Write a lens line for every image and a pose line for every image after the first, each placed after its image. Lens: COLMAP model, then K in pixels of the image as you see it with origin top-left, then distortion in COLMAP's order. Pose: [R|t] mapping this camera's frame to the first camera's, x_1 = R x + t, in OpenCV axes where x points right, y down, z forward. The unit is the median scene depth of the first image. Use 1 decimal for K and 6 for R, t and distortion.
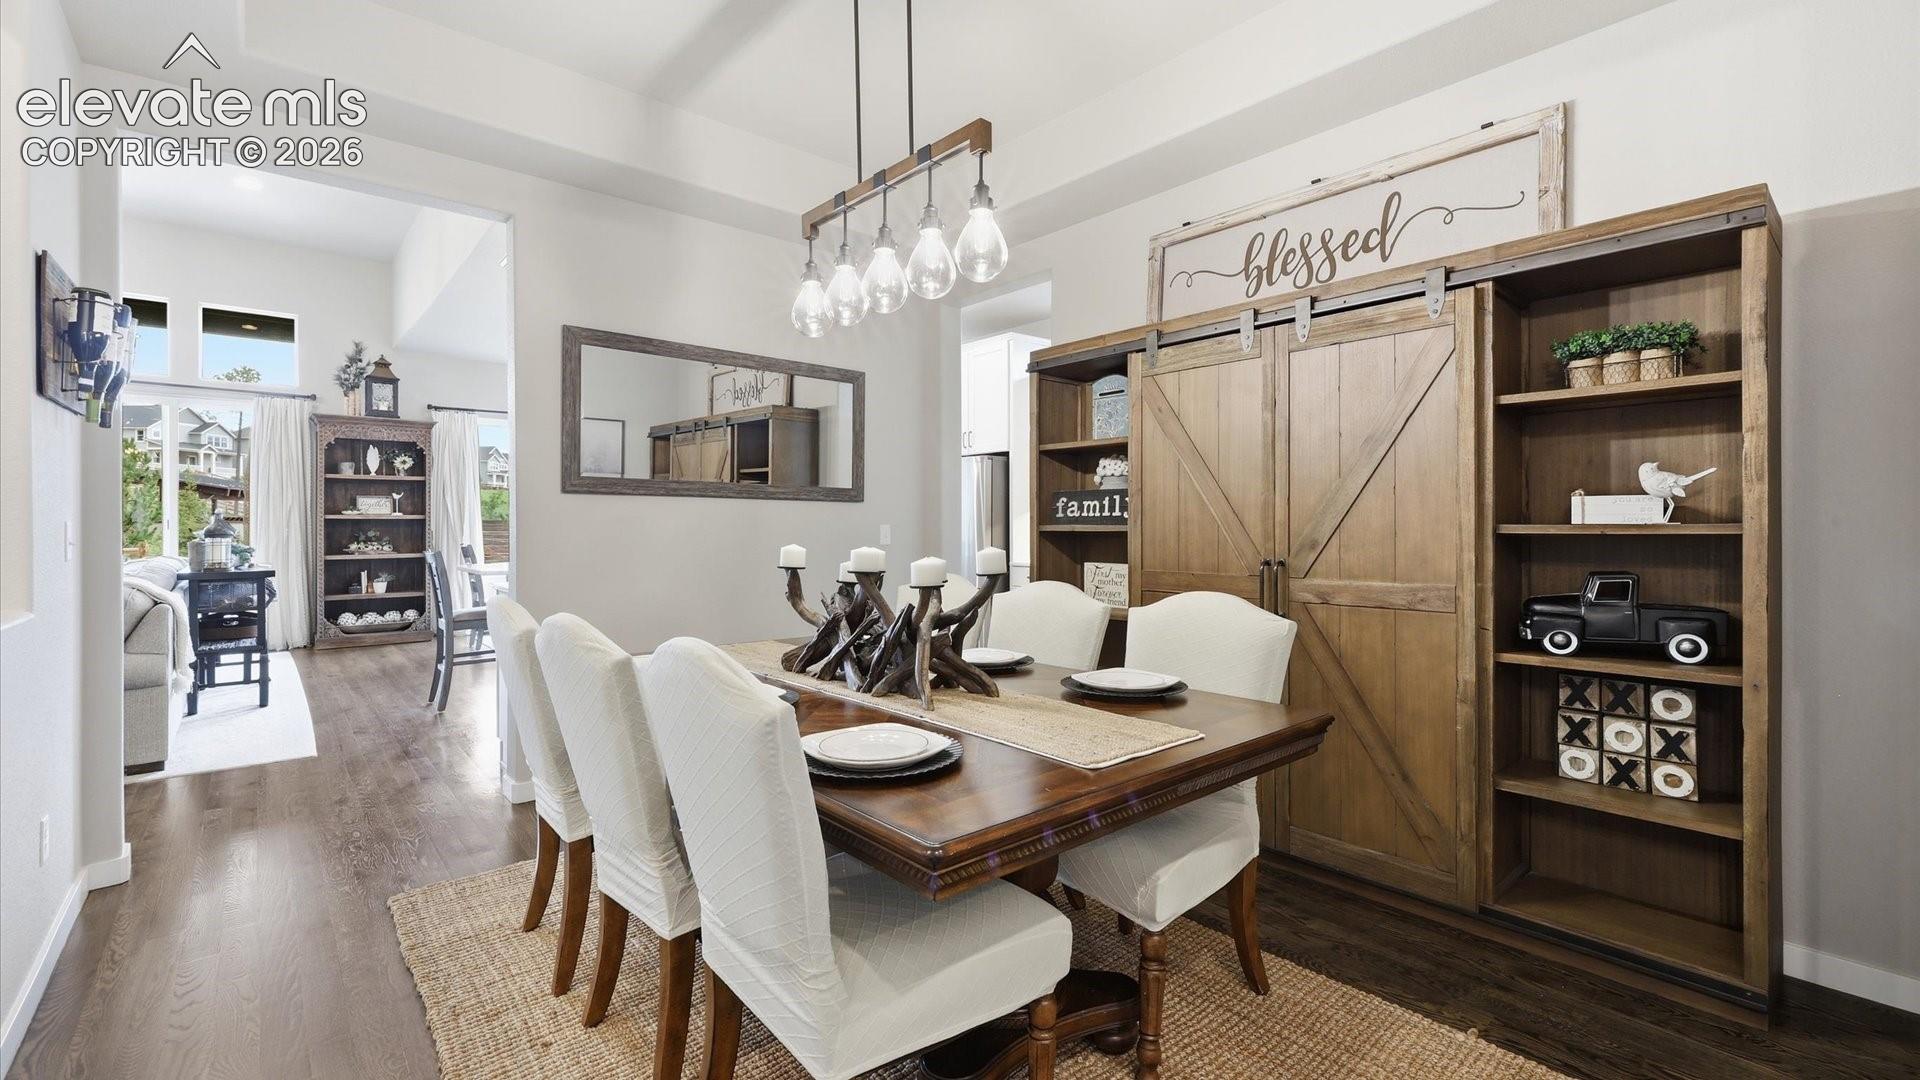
lens RADIAL K [[814.5, 0, 967.7], [0, 814.5, 530.4], [0, 0, 1]] dist [0.000948, -0.000265]
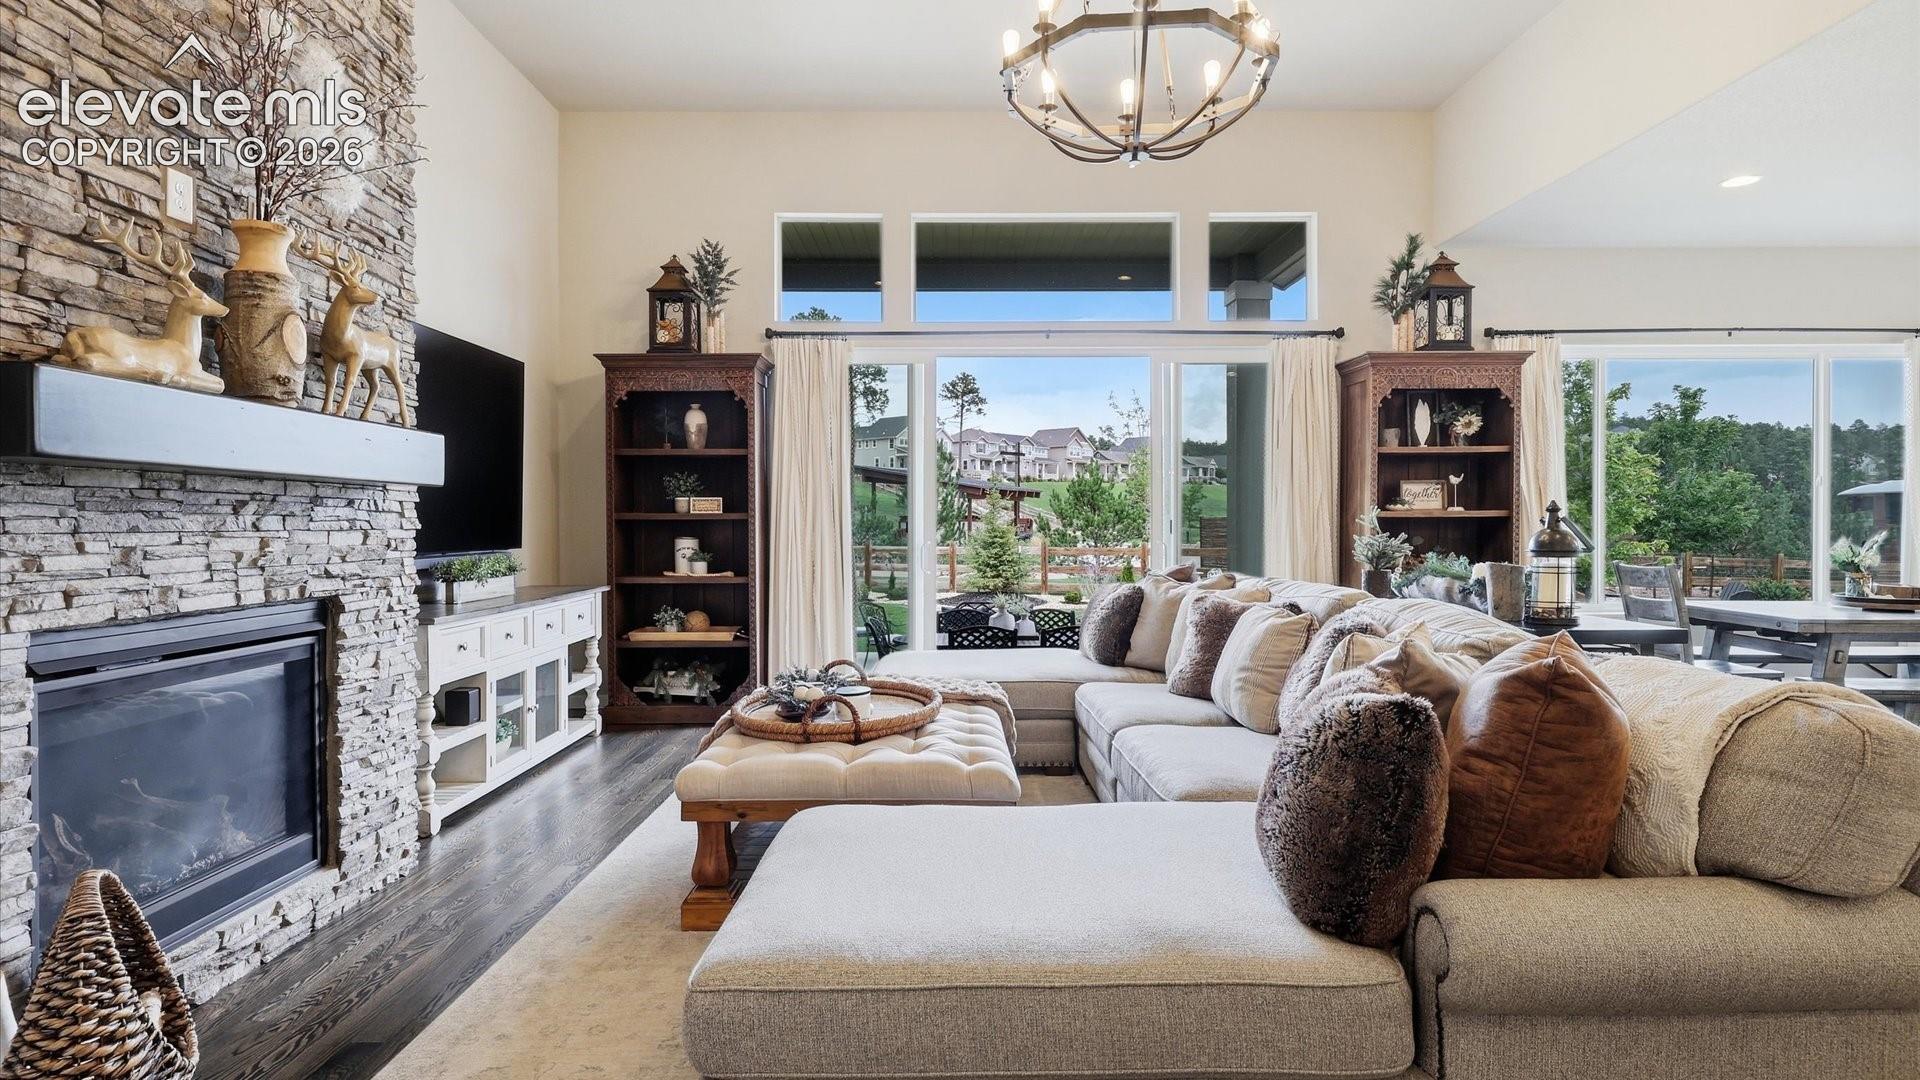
lens RADIAL K [[814.5, 0, 971.4], [0, 814.5, 529.2], [0, 0, 1]] dist [0.000948, -0.000265]
pose [[0.751348, 0.004781, -0.659889, -1.009060], [-0.003252, 0.999988, 0.003542, -0.009776], [0.659898, -0.000515, 0.751355, 0.522173]]
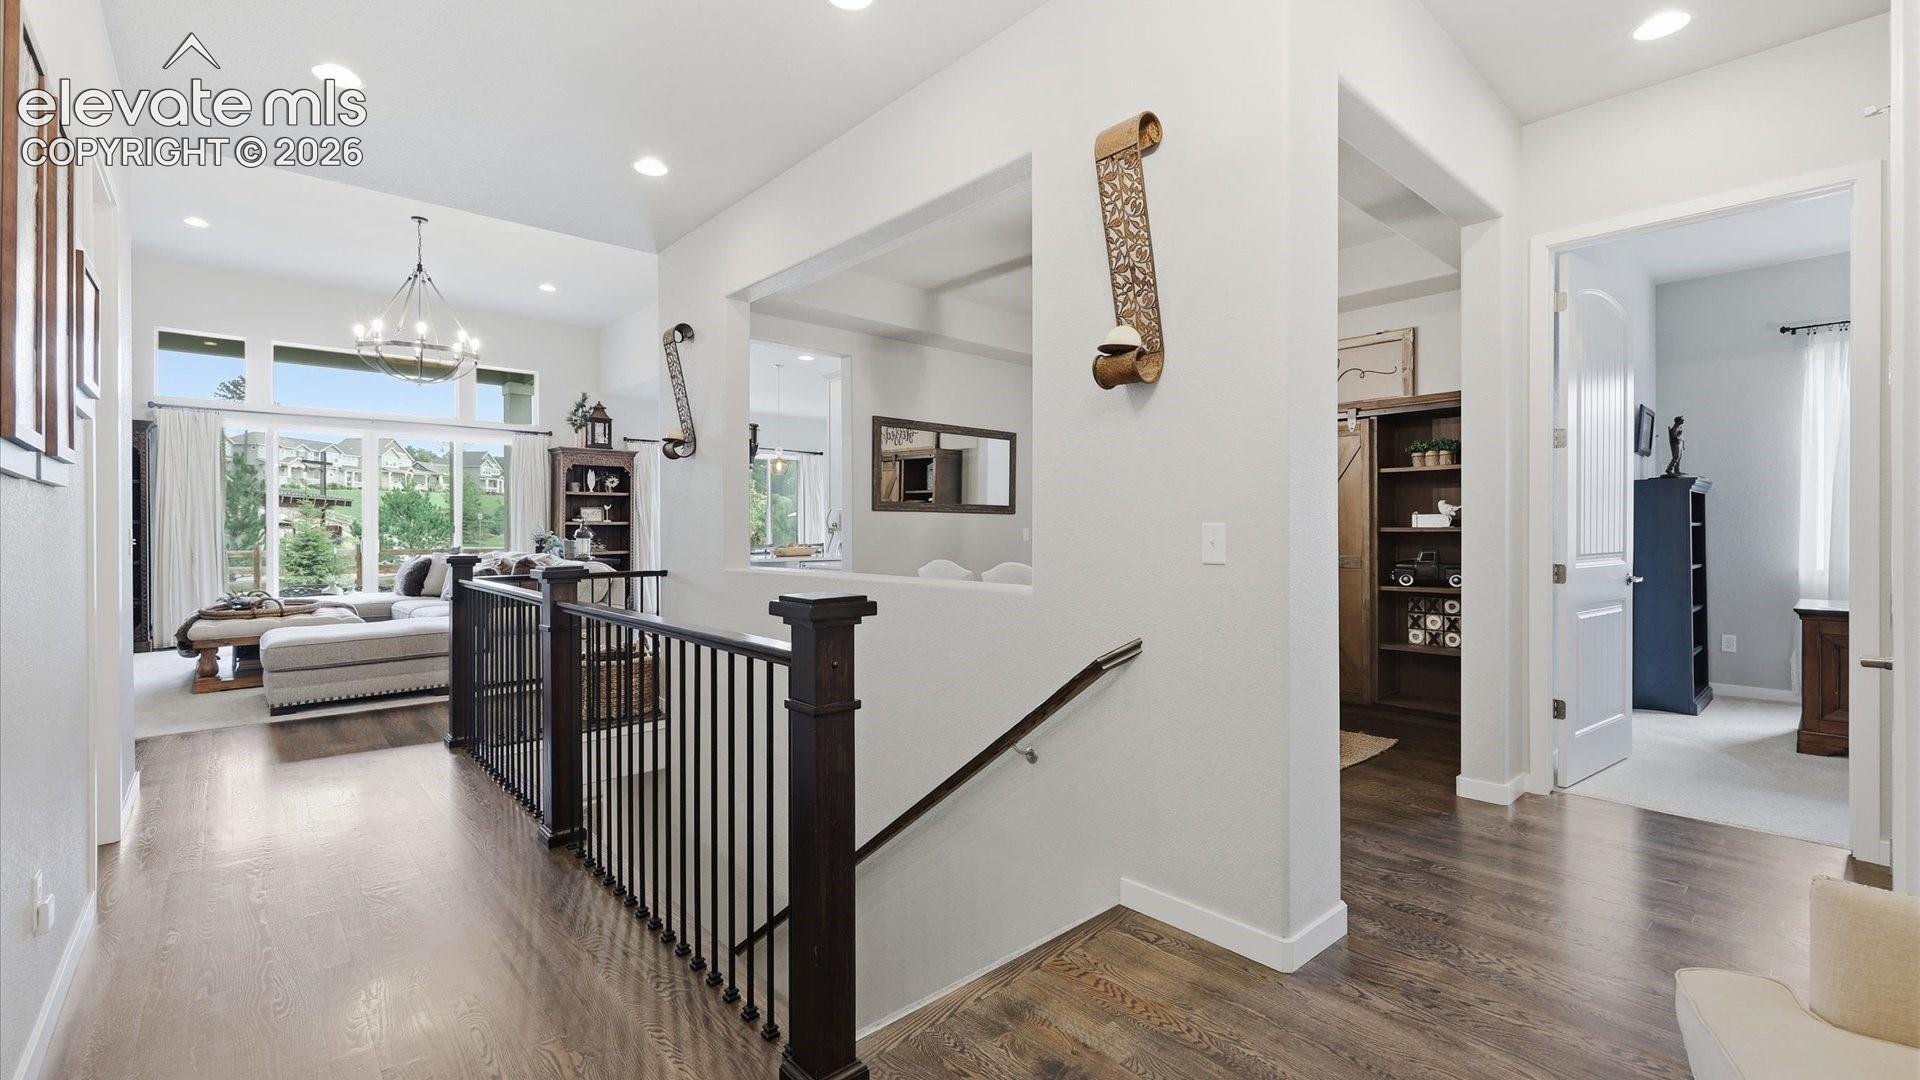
lens RADIAL K [[814.5, 0, 966.4], [0, 814.5, 530.0], [0, 0, 1]] dist [0.000948, -0.000265]
pose [[0.999776, -0.000512, 0.021178, -0.257628], [0.000665, 0.999974, -0.007243, 0.007314], [-0.021174, 0.007255, 0.999749, -0.593612]]
